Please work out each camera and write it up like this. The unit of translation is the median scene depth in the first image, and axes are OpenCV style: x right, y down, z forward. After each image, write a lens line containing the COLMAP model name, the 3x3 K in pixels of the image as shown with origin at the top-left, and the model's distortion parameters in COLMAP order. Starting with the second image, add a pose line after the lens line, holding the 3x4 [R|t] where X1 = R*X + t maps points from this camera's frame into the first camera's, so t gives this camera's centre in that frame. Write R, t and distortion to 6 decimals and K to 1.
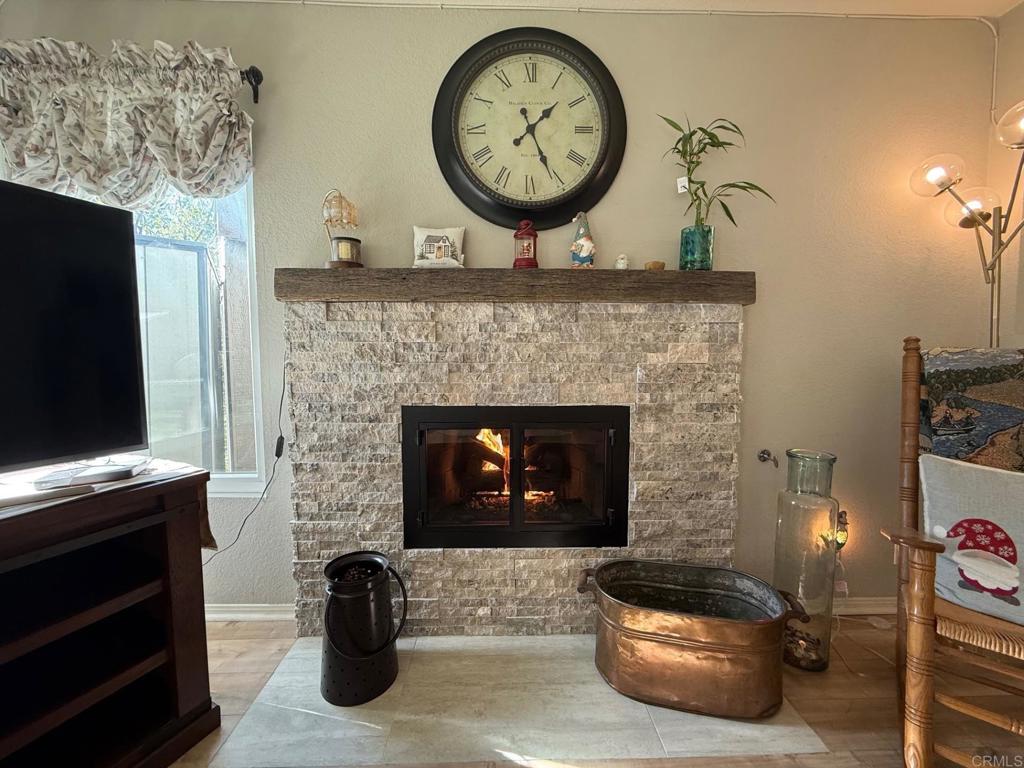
lens RADIAL K [[403.8, 0, 512.0], [0, 403.8, 384.0], [0, 0, 1]] dist [-0.000652, -0.000041]
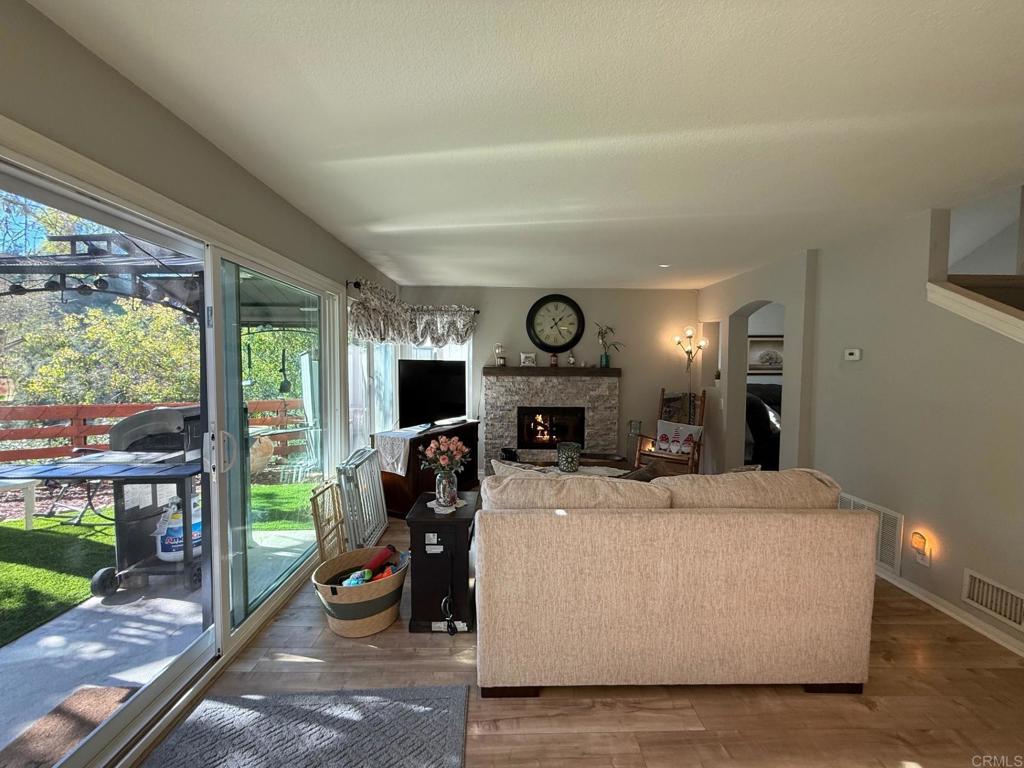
lens RADIAL K [[403.8, 0, 512.0], [0, 403.8, 384.0], [0, 0, 1]] dist [-0.000652, -0.000041]
pose [[0.999941, 0.007545, -0.007766, -0.292781], [-0.007699, 0.999768, -0.020118, -0.065835], [0.007612, 0.020176, 0.999767, -2.386779]]
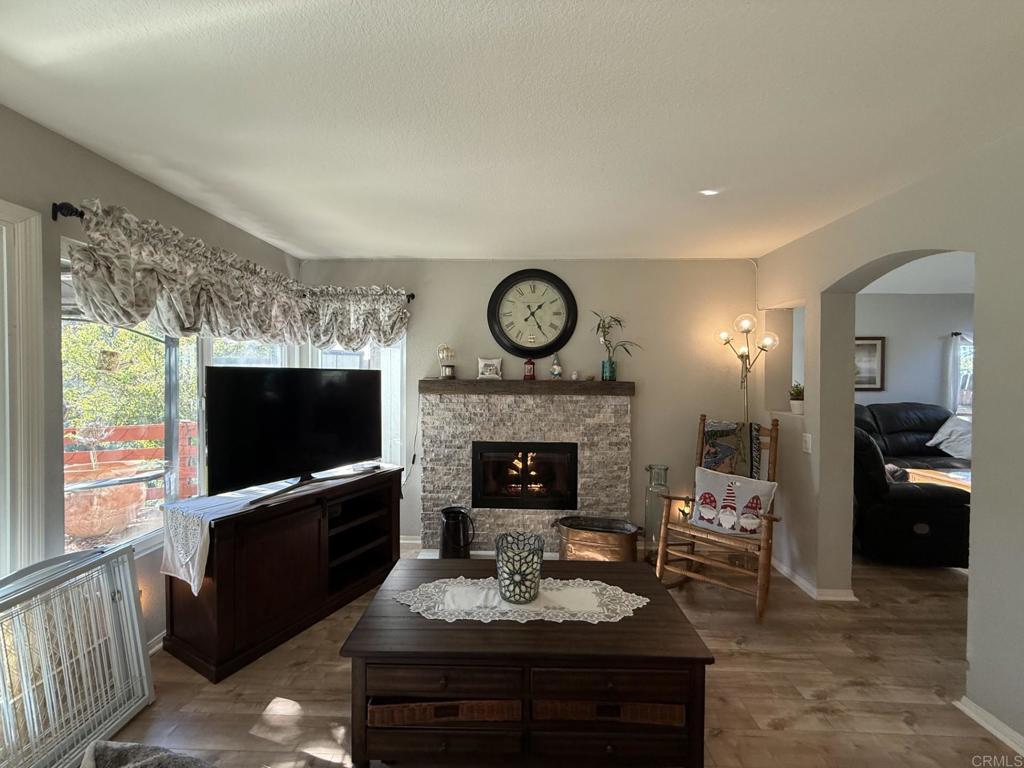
lens RADIAL K [[403.8, 0, 512.0], [0, 403.8, 384.0], [0, 0, 1]] dist [-0.000652, -0.000041]
pose [[0.998410, 0.007236, -0.055899, 0.062125], [-0.010182, 0.998564, -0.052595, -0.142385], [0.055438, 0.053080, 0.997050, -1.181985]]
